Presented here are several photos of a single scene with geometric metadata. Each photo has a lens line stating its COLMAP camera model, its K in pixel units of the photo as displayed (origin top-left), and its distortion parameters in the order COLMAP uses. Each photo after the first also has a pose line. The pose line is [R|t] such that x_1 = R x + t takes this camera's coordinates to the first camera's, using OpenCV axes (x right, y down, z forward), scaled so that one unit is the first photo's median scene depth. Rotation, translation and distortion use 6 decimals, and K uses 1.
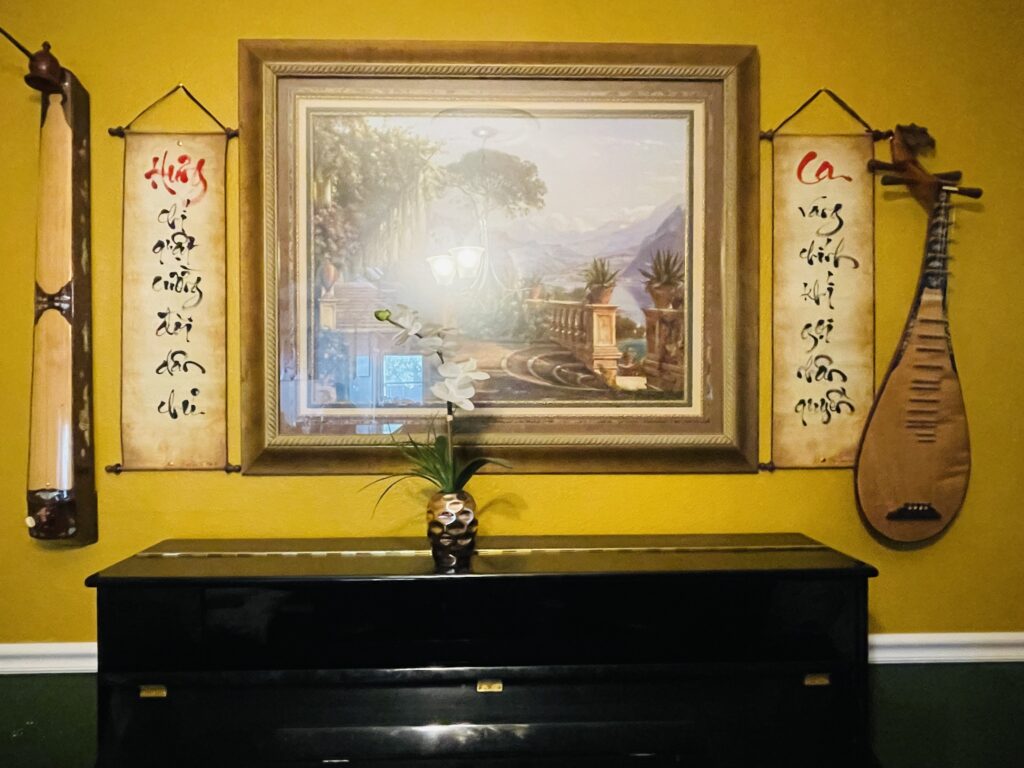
lens RADIAL K [[653.9, 0, 505.8], [0, 653.9, 381.6], [0, 0, 1]] dist [0.005118, -0.005184]
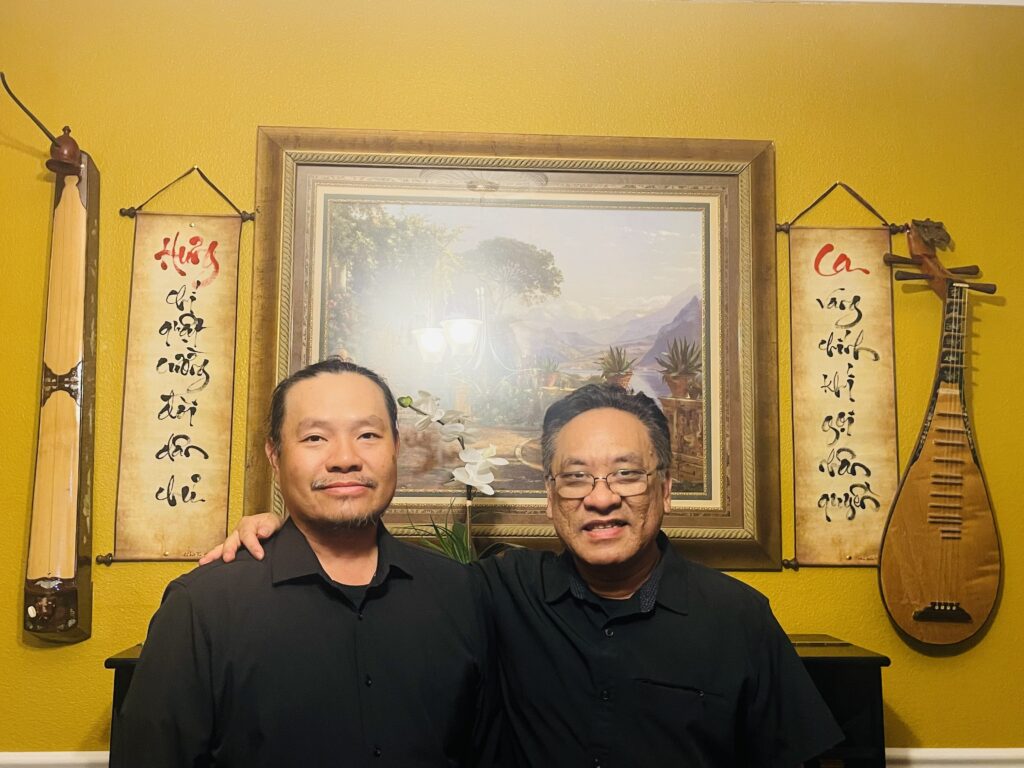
lens RADIAL K [[950.0, 0, 512.0], [0, 950.0, 382.0], [0, 0, 1]] dist [0.065186, 0.000000]
pose [[0.999555, 0.014763, 0.025923, -0.050655], [-0.011606, 0.992947, -0.117986, 0.035897], [-0.027482, 0.117633, 0.992677, -0.419943]]
